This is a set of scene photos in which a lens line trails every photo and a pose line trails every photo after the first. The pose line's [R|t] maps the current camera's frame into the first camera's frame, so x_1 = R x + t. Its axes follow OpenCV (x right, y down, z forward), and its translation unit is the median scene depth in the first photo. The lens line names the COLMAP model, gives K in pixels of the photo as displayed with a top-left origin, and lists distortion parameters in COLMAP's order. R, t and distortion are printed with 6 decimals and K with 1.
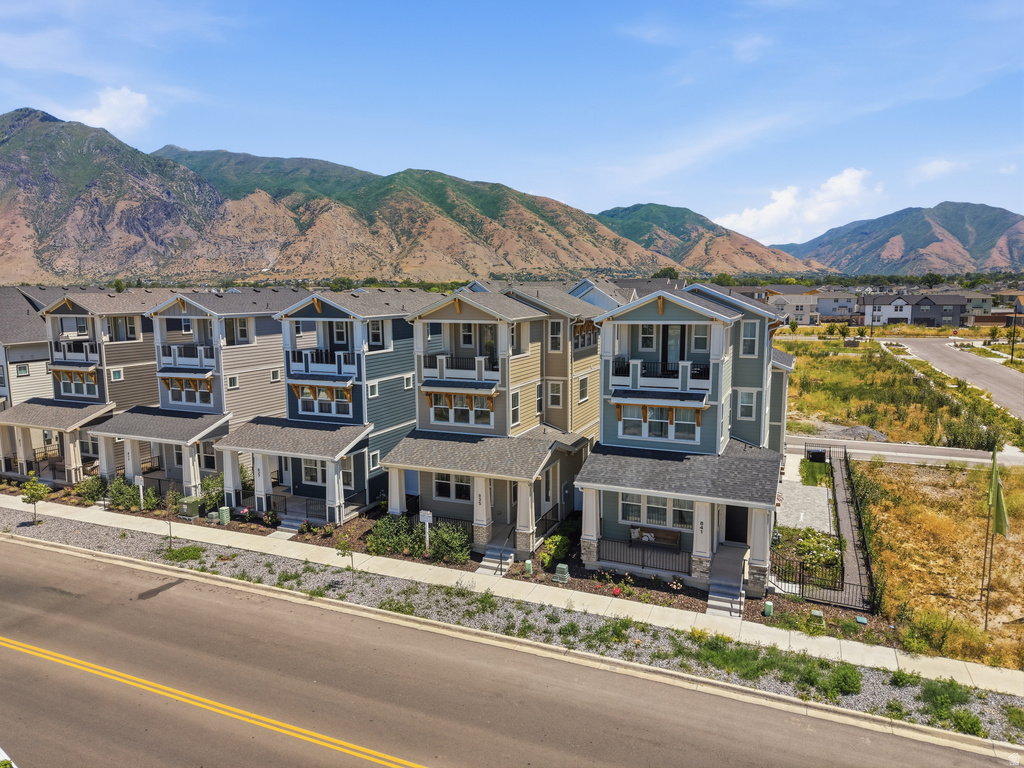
lens RADIAL K [[684.9, 0, 512.0], [0, 684.9, 384.0], [0, 0, 1]] dist [0.035479, -0.036327]
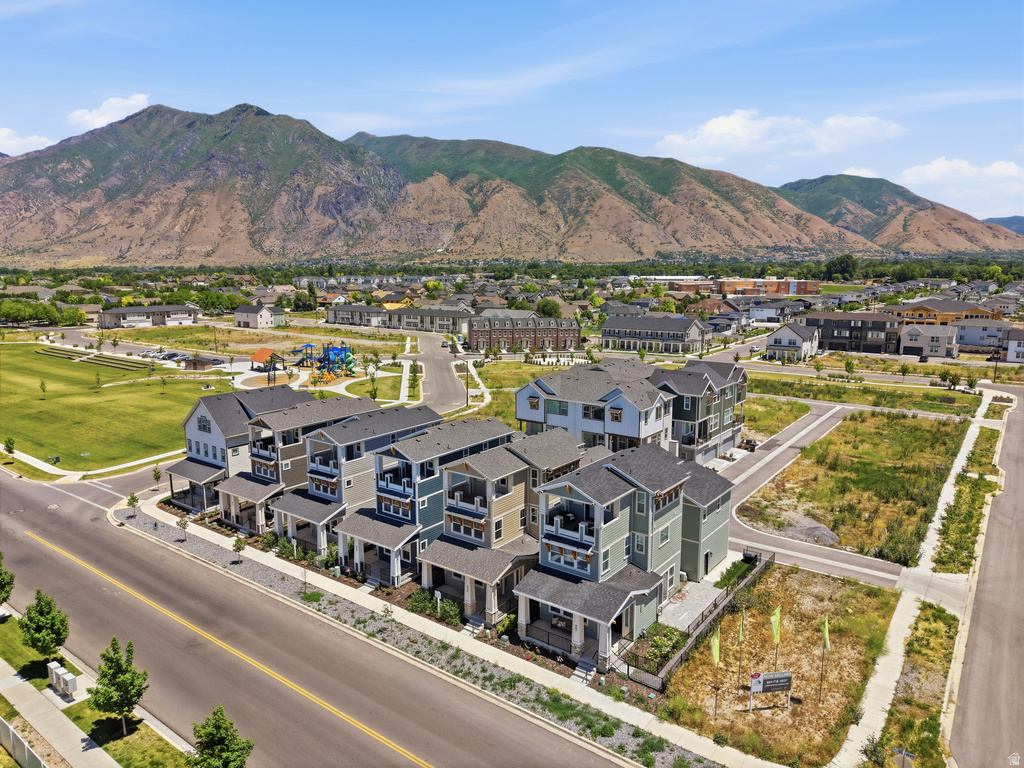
lens RADIAL K [[684.9, 0, 512.0], [0, 684.9, 384.0], [0, 0, 1]] dist [0.035479, -0.036327]
pose [[0.971612, 0.045564, -0.232149, 0.390151], [-0.037875, 0.998580, 0.037473, -0.366275], [0.233527, -0.027617, 0.971958, -0.556387]]
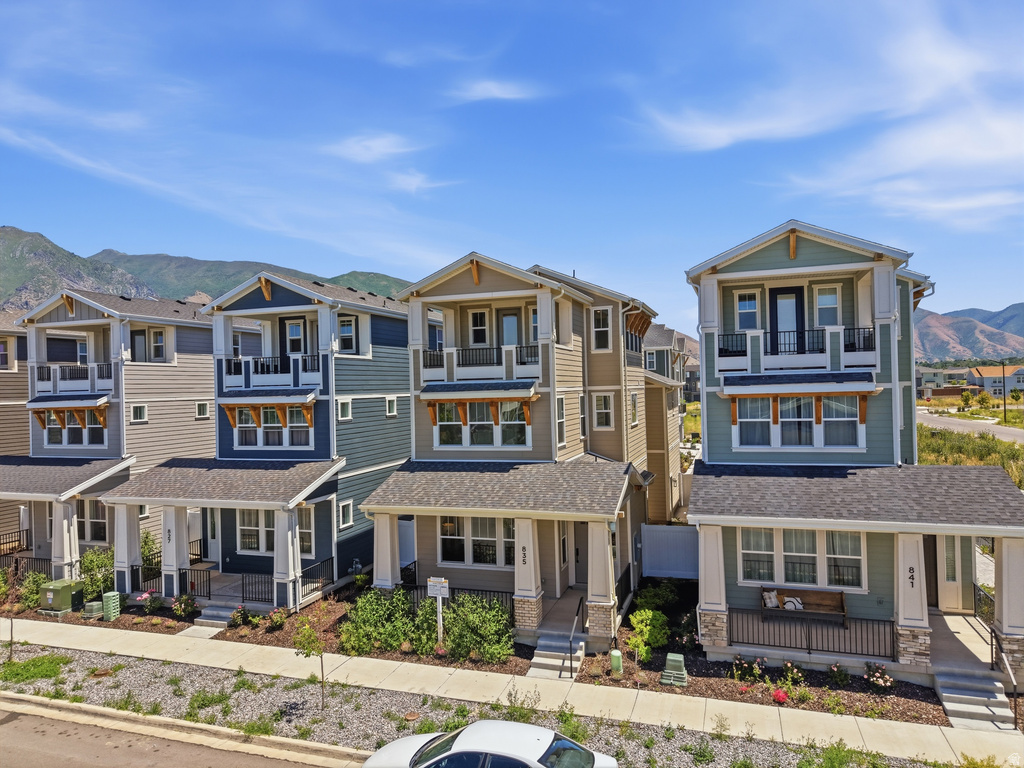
lens RADIAL K [[684.9, 0, 512.0], [0, 684.9, 384.0], [0, 0, 1]] dist [0.035479, -0.036327]
pose [[0.996574, -0.017973, 0.080731, -0.096297], [0.029081, 0.989921, -0.138602, 0.090240], [-0.077427, 0.140475, 0.987052, 0.318773]]
